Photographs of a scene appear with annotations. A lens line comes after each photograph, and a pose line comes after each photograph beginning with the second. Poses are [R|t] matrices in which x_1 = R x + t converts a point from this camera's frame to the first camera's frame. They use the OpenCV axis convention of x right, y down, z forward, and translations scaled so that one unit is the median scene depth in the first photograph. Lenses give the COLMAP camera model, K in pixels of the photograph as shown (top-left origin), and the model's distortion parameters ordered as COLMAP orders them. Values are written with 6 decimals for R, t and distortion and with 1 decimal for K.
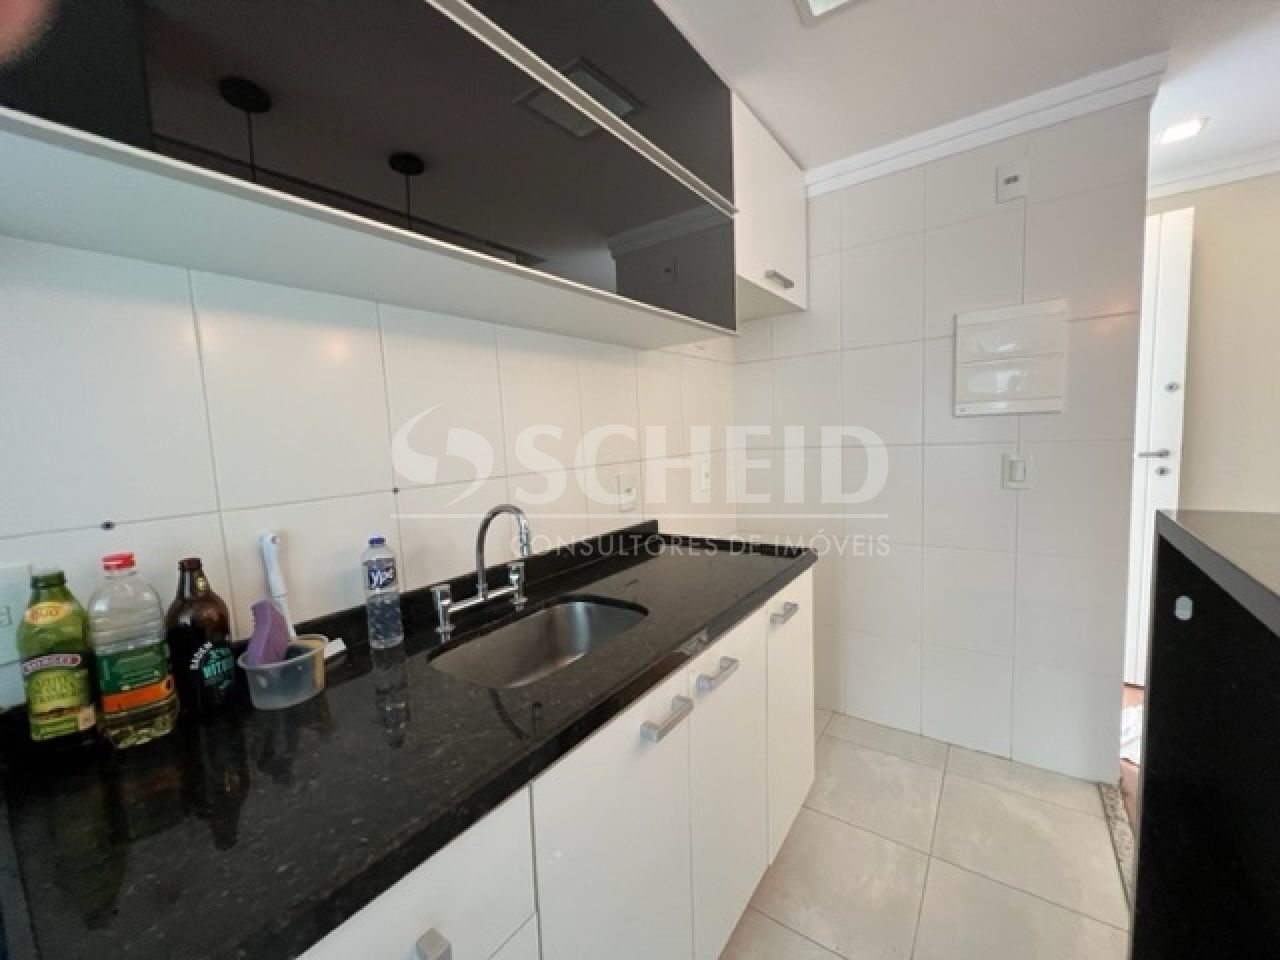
lens RADIAL K [[509.1, 0, 637.4], [0, 509.1, 487.6], [0, 0, 1]] dist [-0.002426, 0.000136]
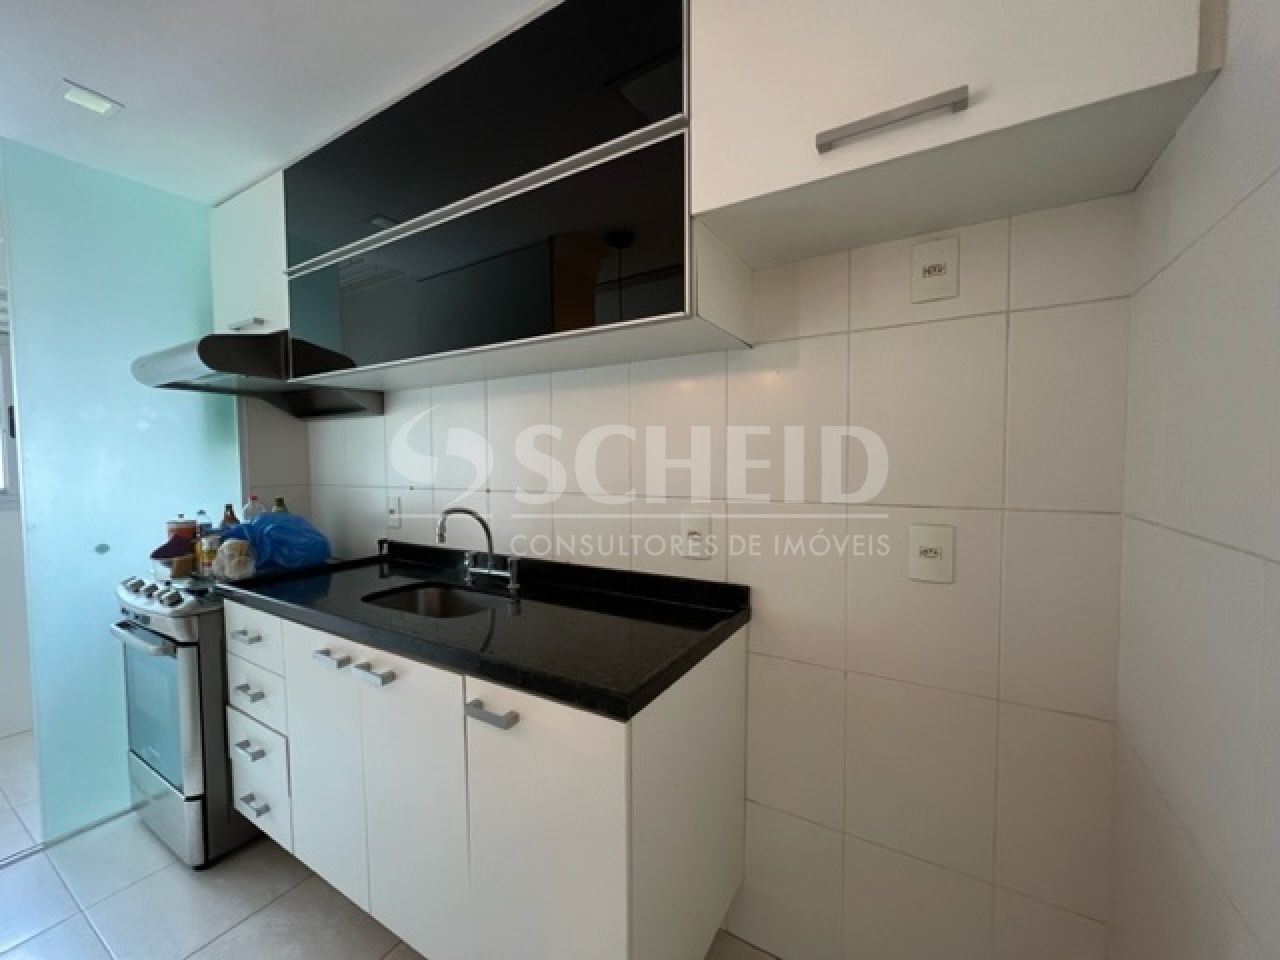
lens RADIAL K [[509.1, 0, 643.3], [0, 509.1, 482.3], [0, 0, 1]] dist [-0.002426, 0.000136]
pose [[0.083970, 0.083061, -0.993000, 1.101731], [-0.099513, 0.992237, 0.074582, -0.181119], [0.991487, 0.092553, 0.091584, 1.201619]]
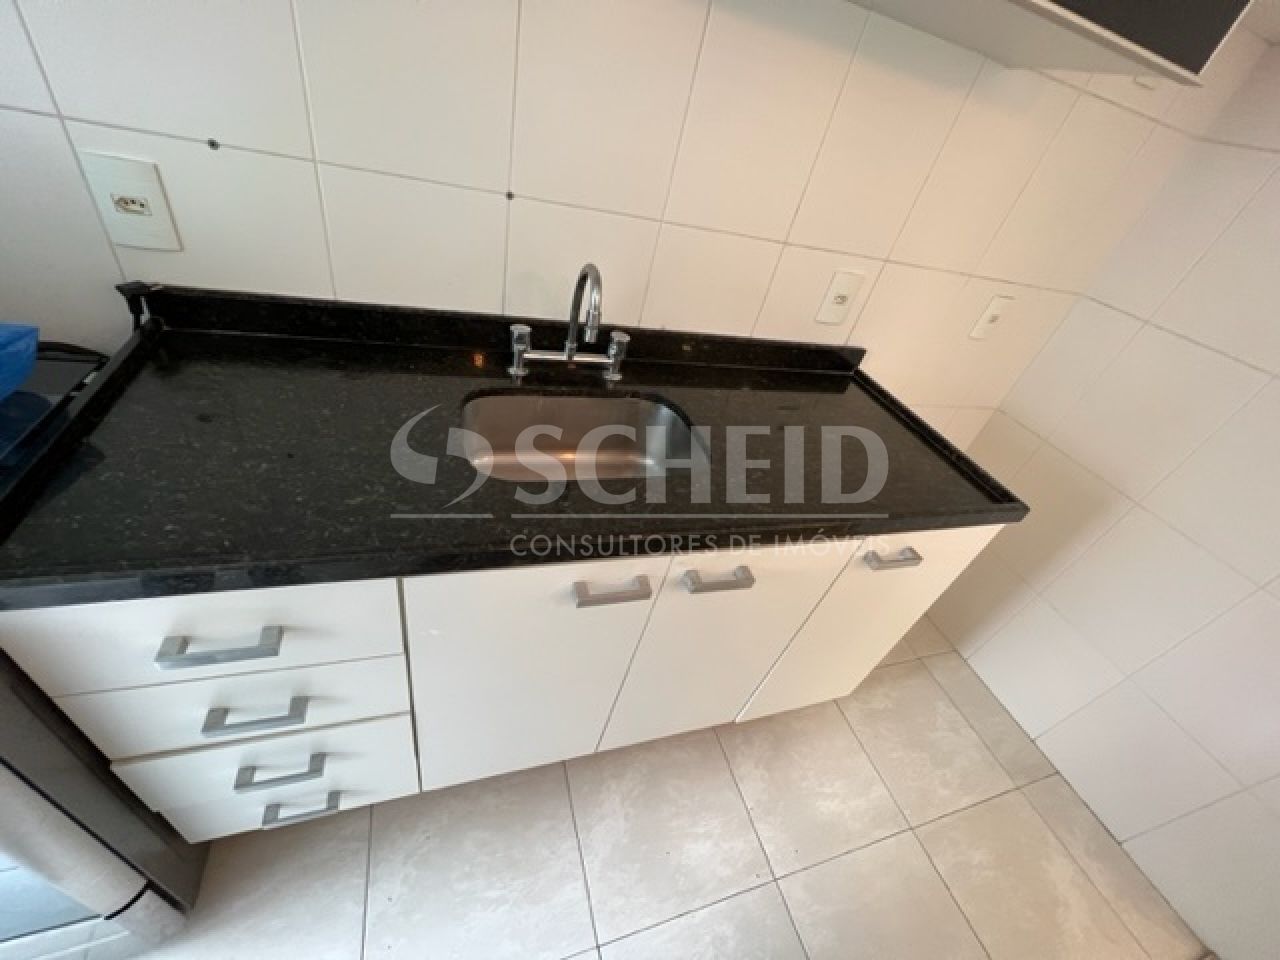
lens RADIAL K [[509.1, 0, 639.8], [0, 509.1, 483.9], [0, 0, 1]] dist [-0.002426, 0.000136]
pose [[0.773717, 0.541976, -0.328060, 0.200655], [-0.311672, 0.776460, 0.547695, -0.135253], [0.551563, -0.321514, 0.769680, 0.283023]]
